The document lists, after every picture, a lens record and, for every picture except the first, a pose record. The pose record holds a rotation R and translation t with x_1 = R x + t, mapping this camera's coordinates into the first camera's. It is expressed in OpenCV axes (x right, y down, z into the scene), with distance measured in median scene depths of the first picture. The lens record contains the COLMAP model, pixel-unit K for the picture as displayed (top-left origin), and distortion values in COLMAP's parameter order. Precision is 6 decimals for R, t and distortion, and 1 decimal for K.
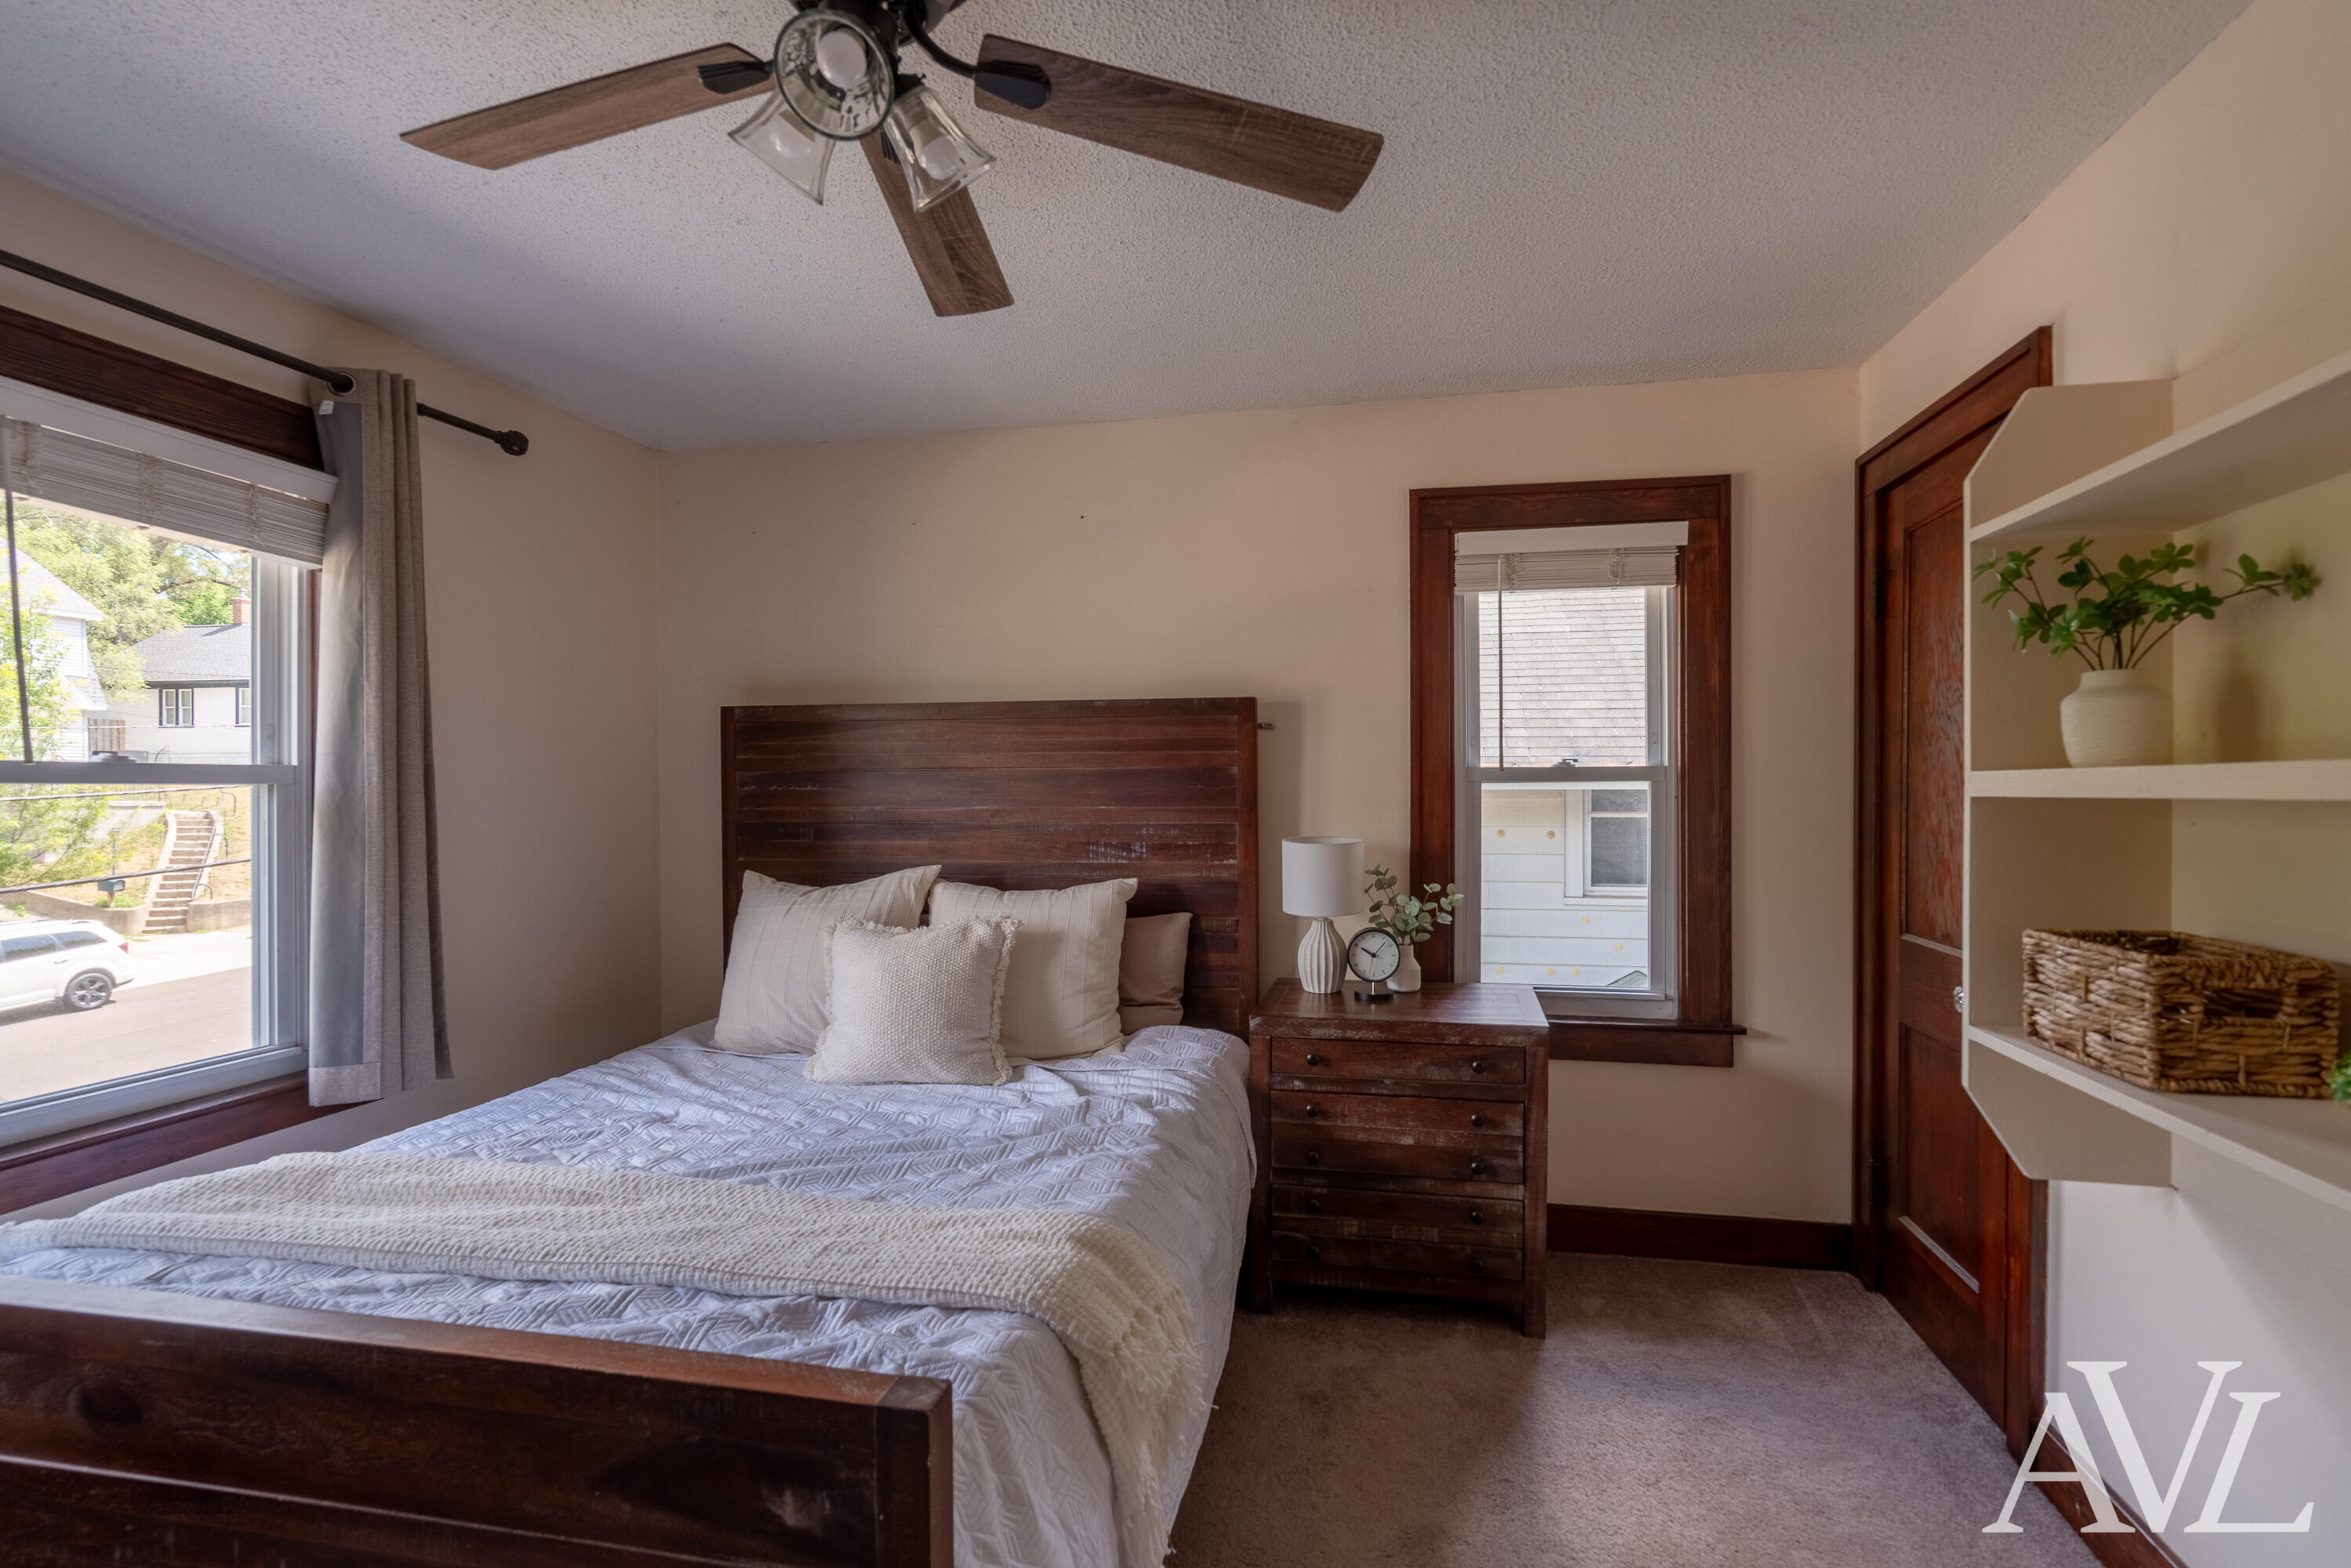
lens RADIAL K [[1107.1, 0, 1218.7], [0, 1107.1, 795.0], [0, 0, 1]] dist [-0.009038, 0.000996]
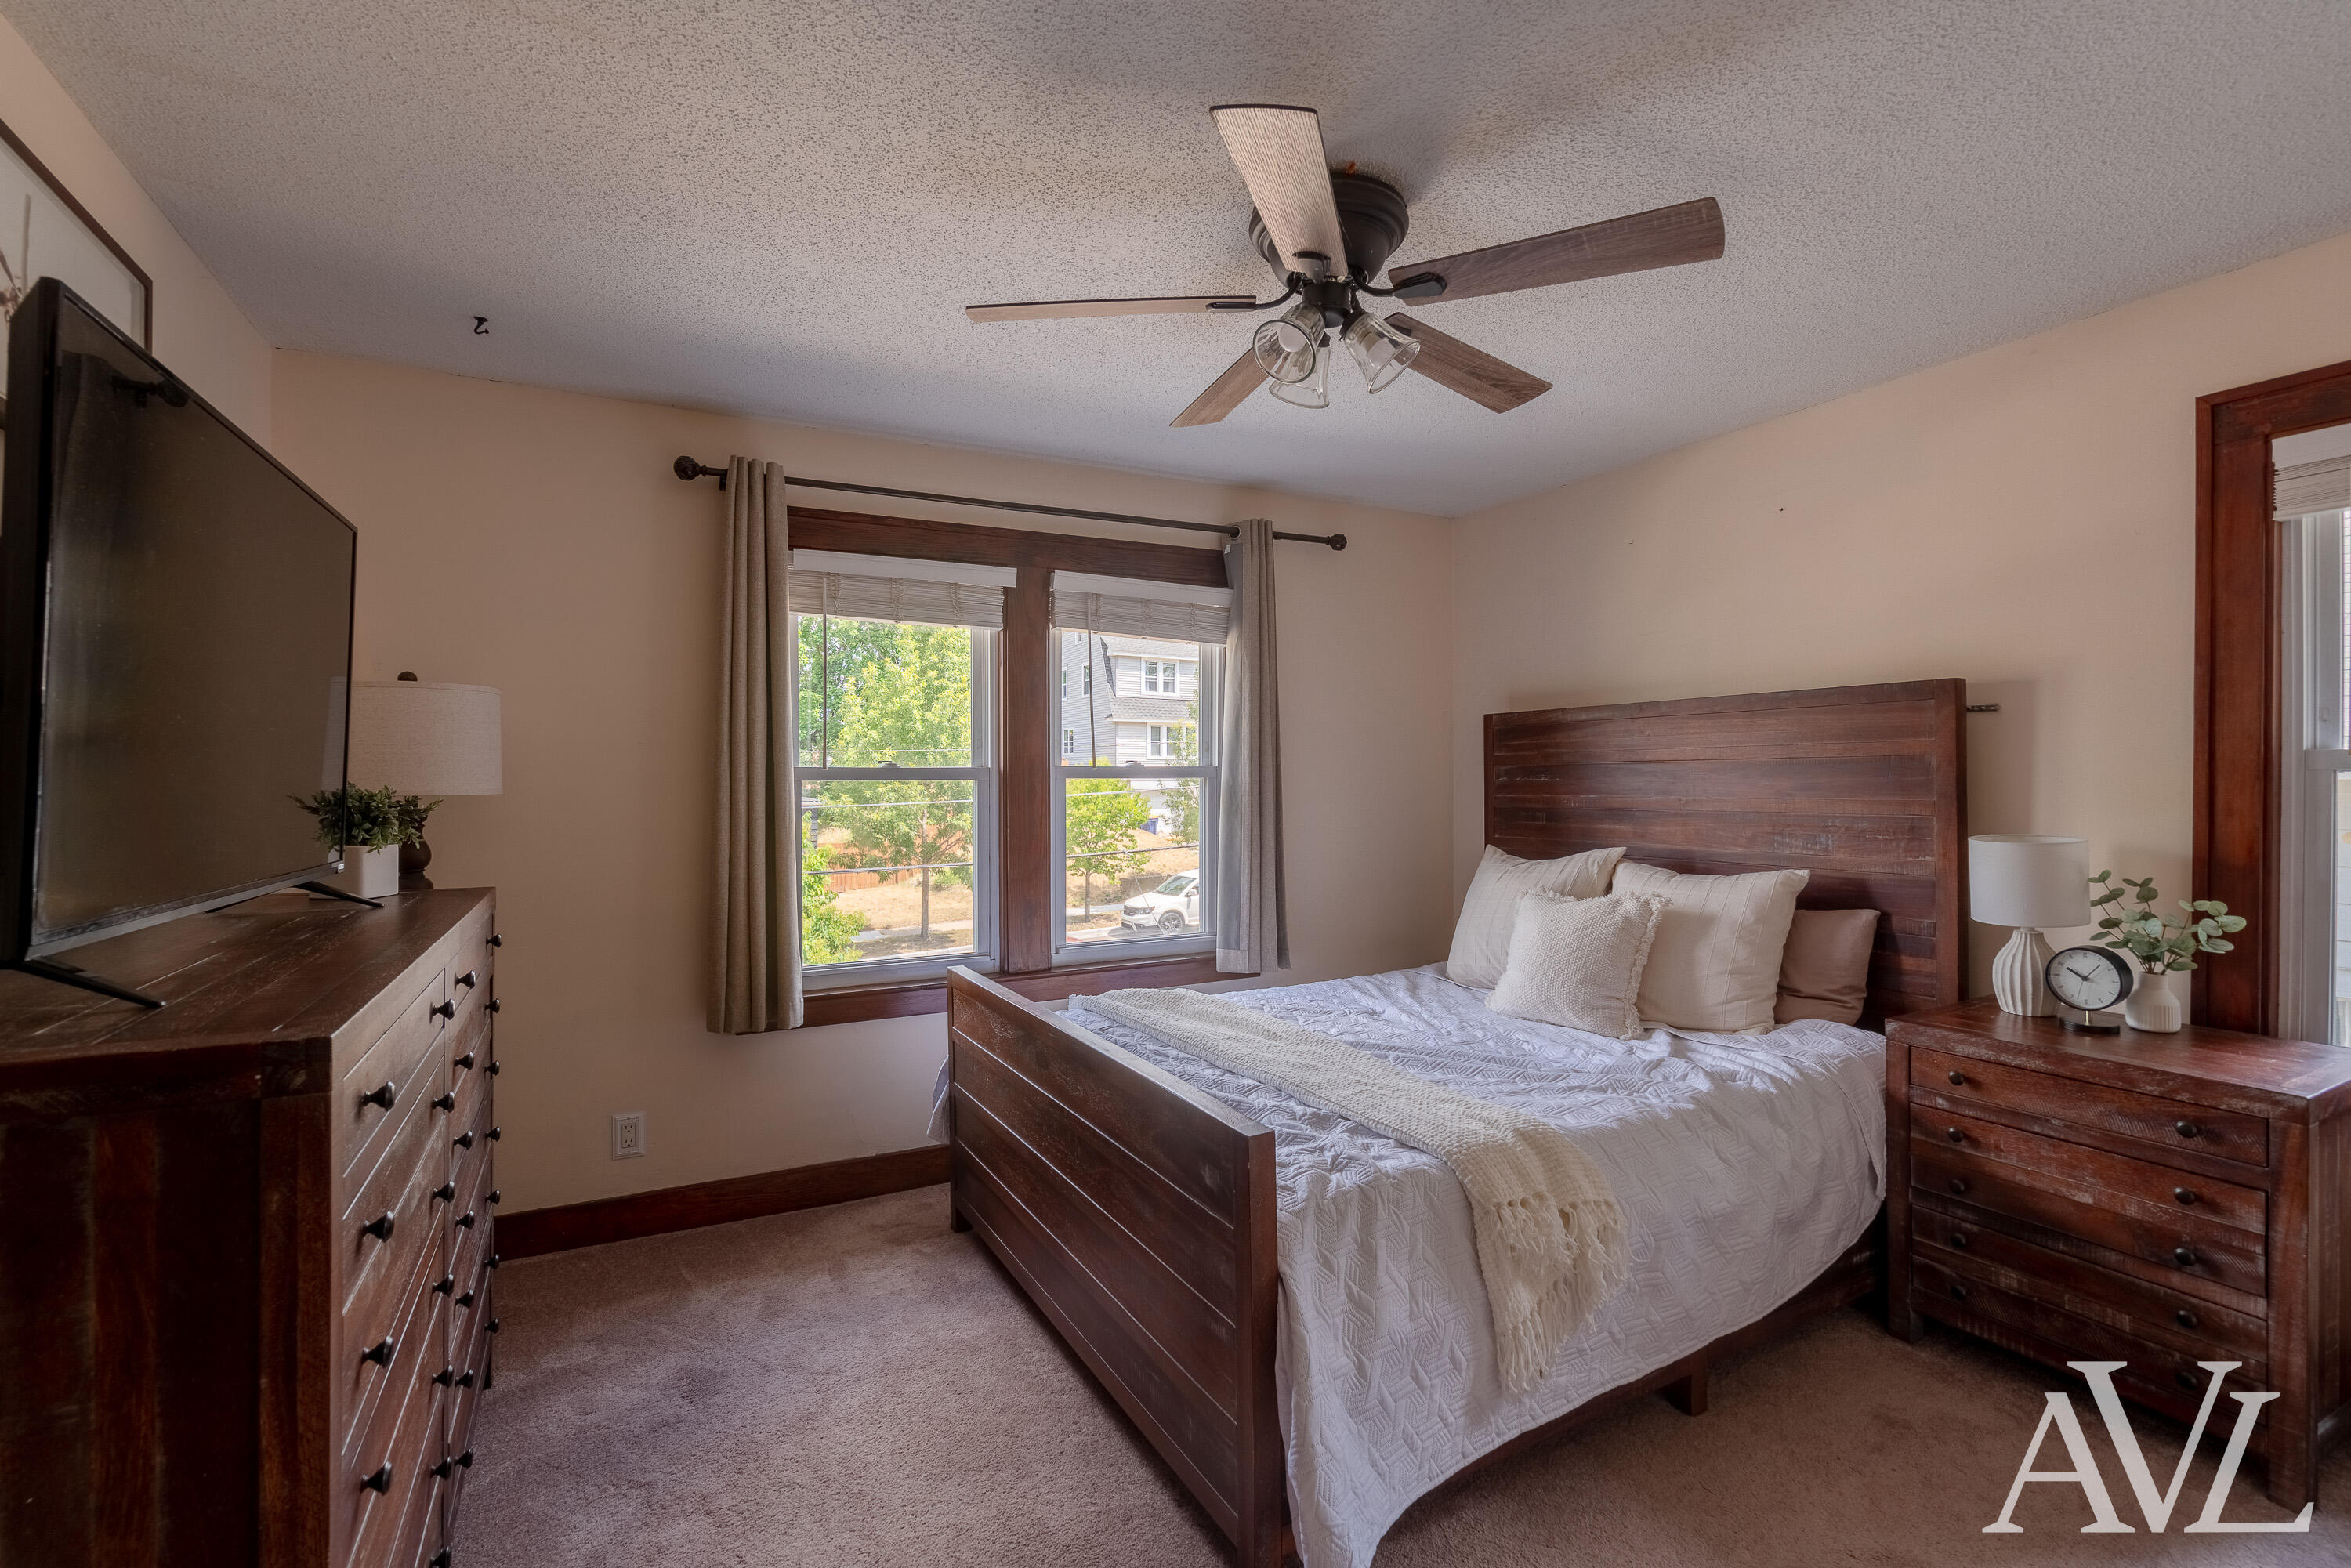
lens RADIAL K [[1080.4, 0, 1142.6], [0, 1080.4, 780.5], [0, 0, 1]] dist [-0.000870, 0.000456]
pose [[0.598119, -0.000479, -0.801407, 0.400105], [-0.000992, 0.999999, -0.001338, -0.003448], [0.801407, 0.001595, 0.598118, -0.066459]]
